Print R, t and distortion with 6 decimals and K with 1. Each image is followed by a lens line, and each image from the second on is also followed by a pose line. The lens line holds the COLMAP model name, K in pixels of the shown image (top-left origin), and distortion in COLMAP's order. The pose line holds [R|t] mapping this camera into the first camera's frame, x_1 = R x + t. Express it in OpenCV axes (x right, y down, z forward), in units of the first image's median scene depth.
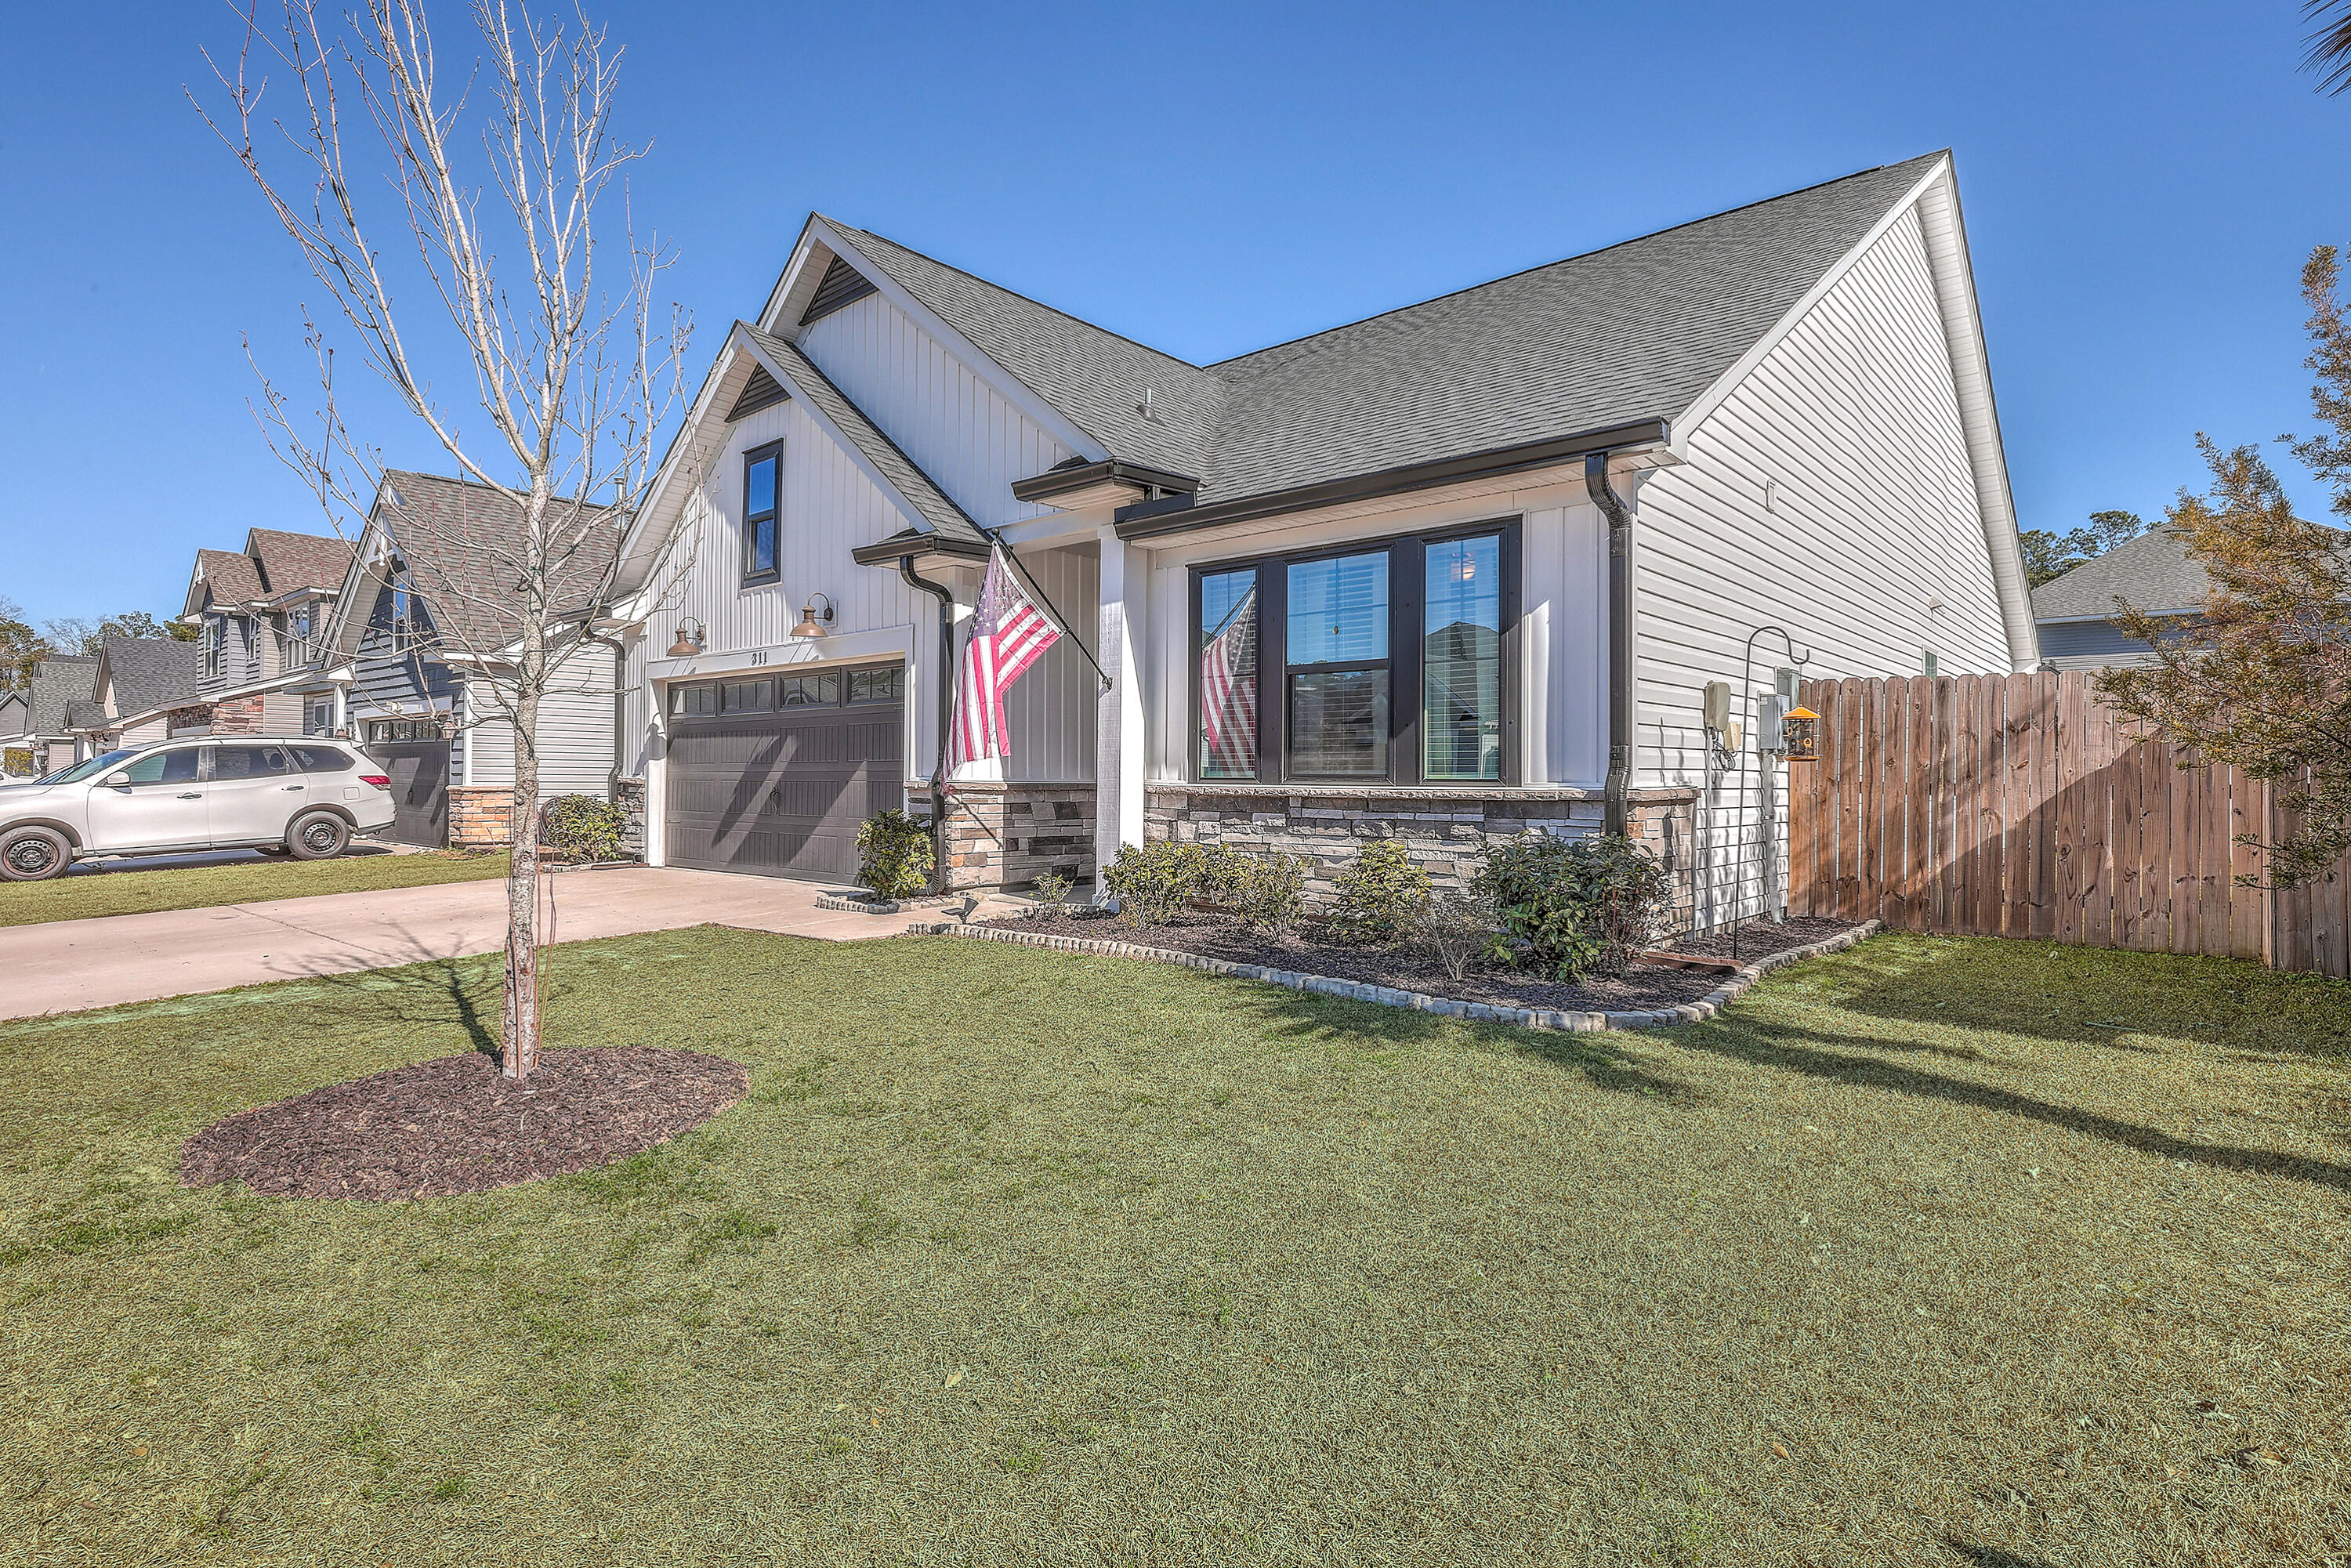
lens RADIAL K [[1168.4, 0, 1179.6], [0, 1168.4, 763.3], [0, 0, 1]] dist [0.007191, -0.000301]
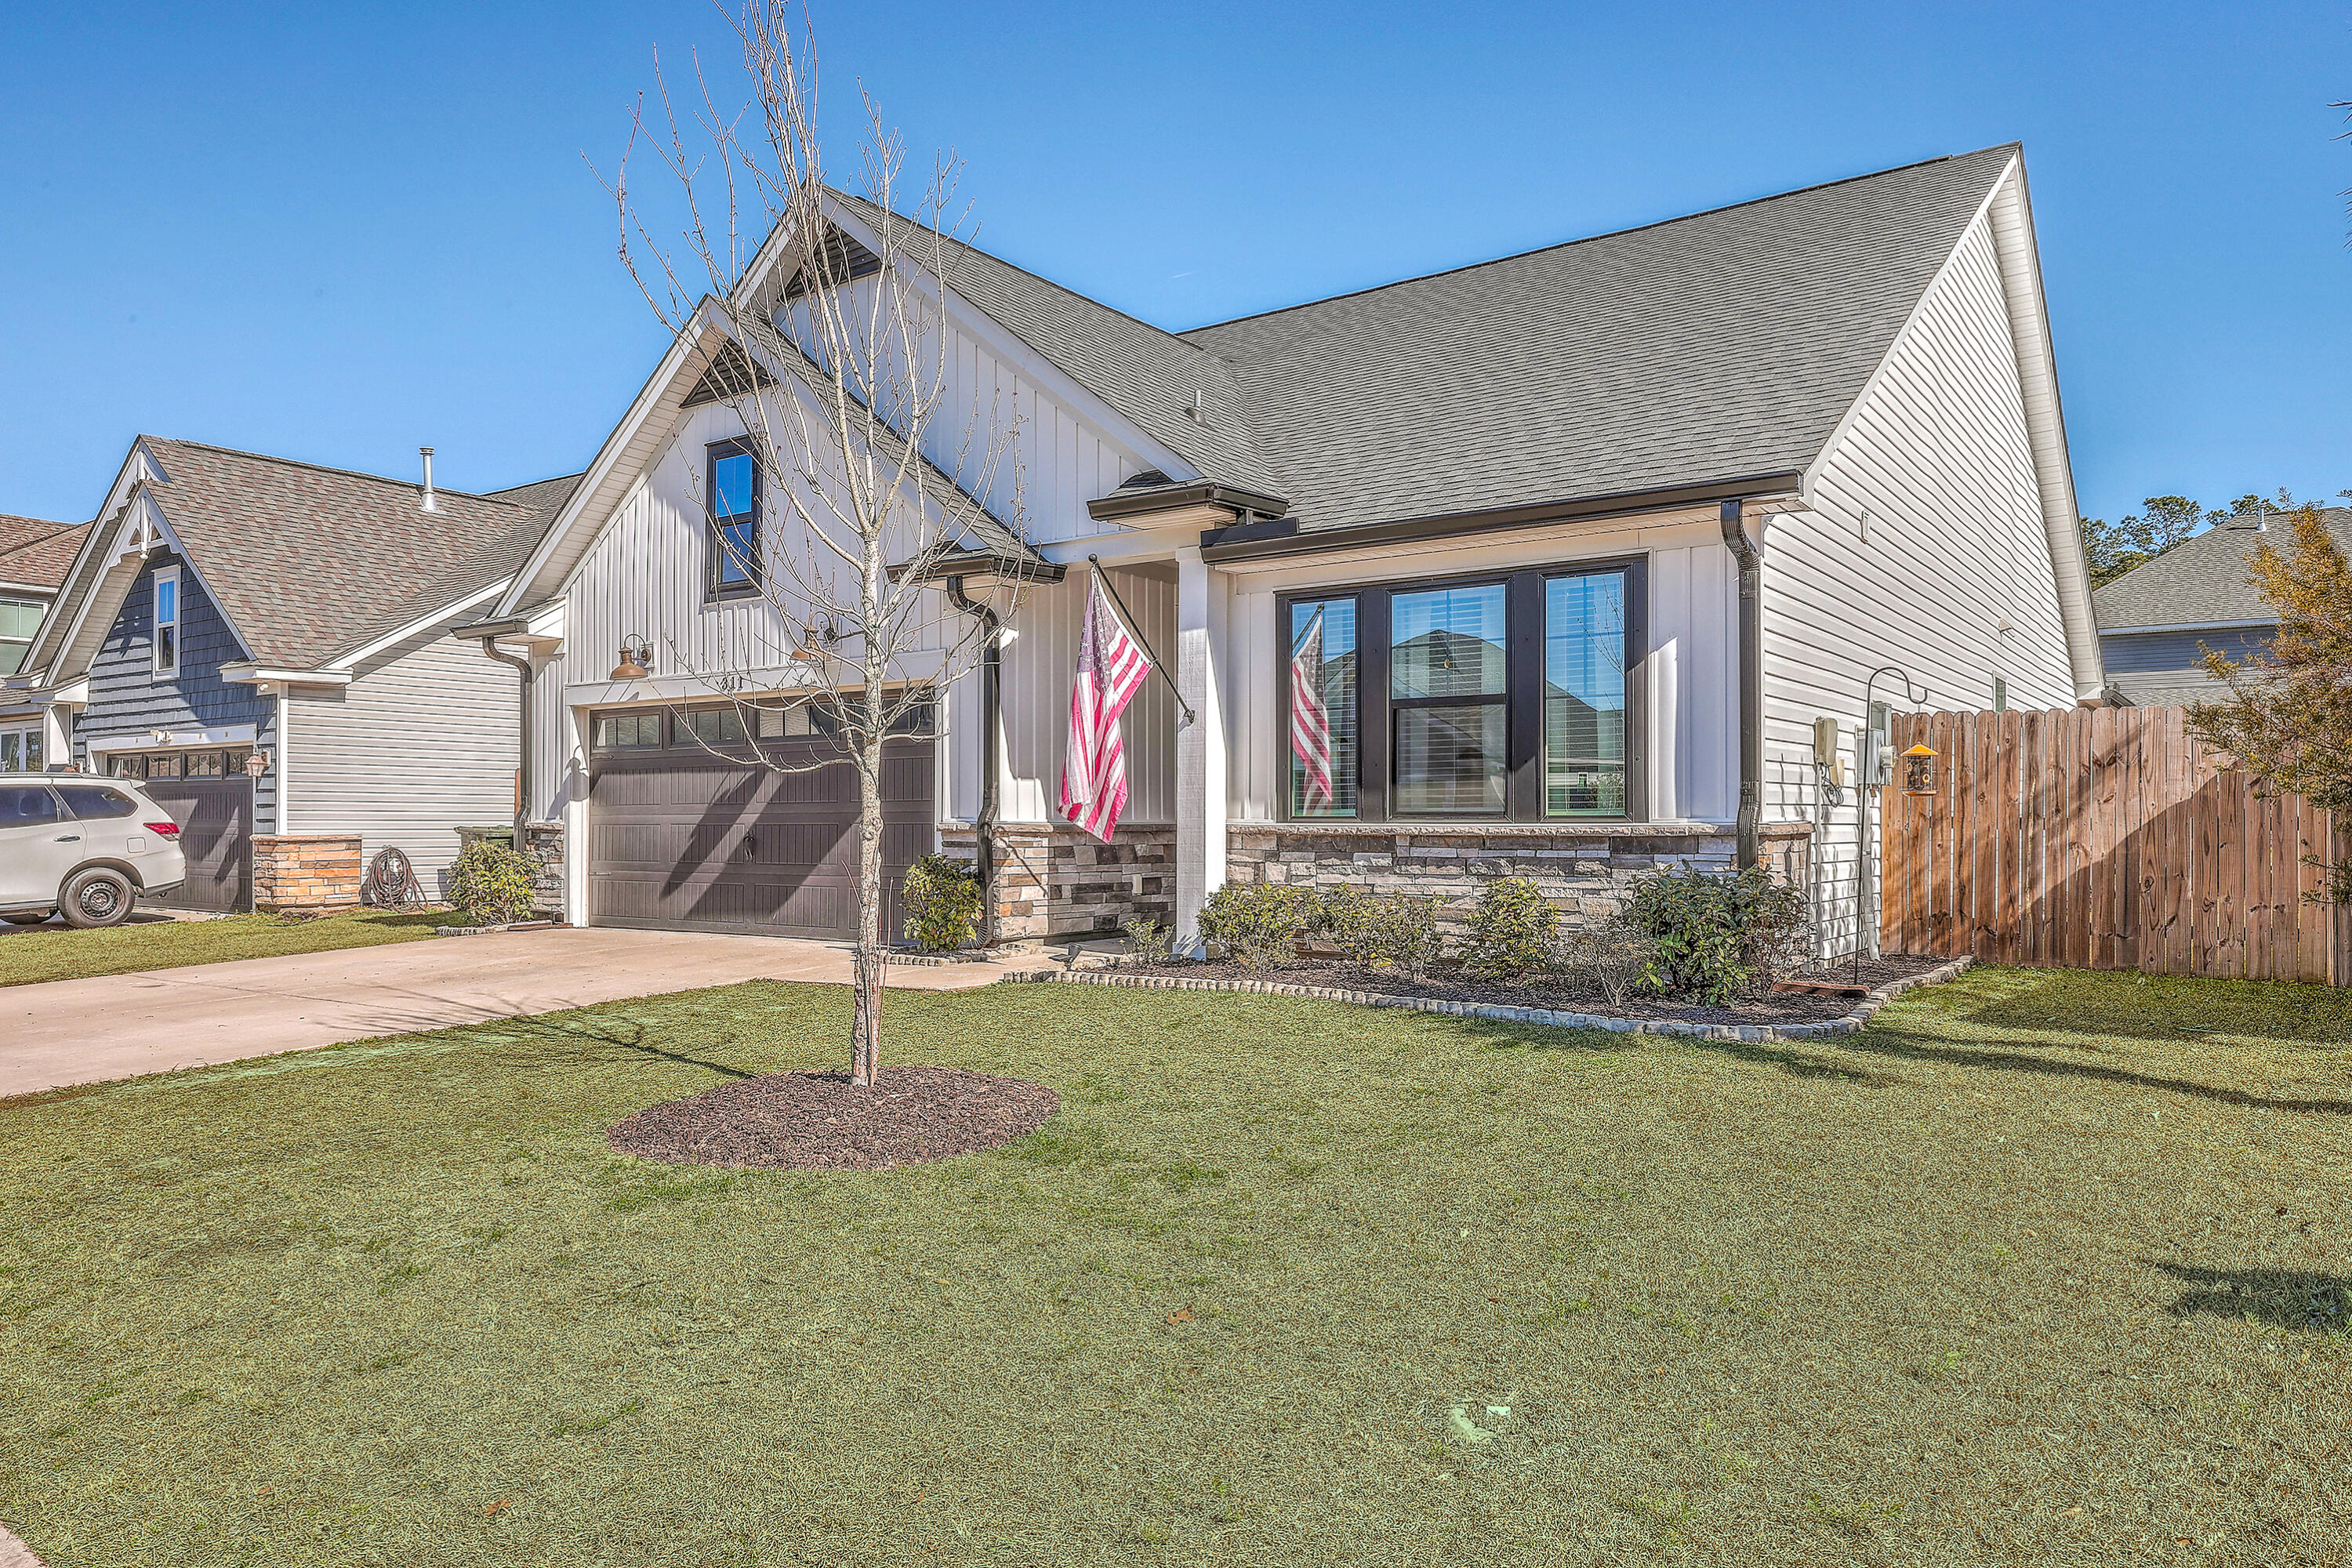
lens RADIAL K [[1531.6, 0, 1172.9], [0, 1531.6, 806.9], [0, 0, 1]] dist [0.009018, 0.002545]
pose [[0.995220, -0.005231, 0.097514, -0.195102], [0.004991, 0.999984, 0.002711, 0.000813], [-0.097527, -0.002212, 0.995230, -0.220286]]
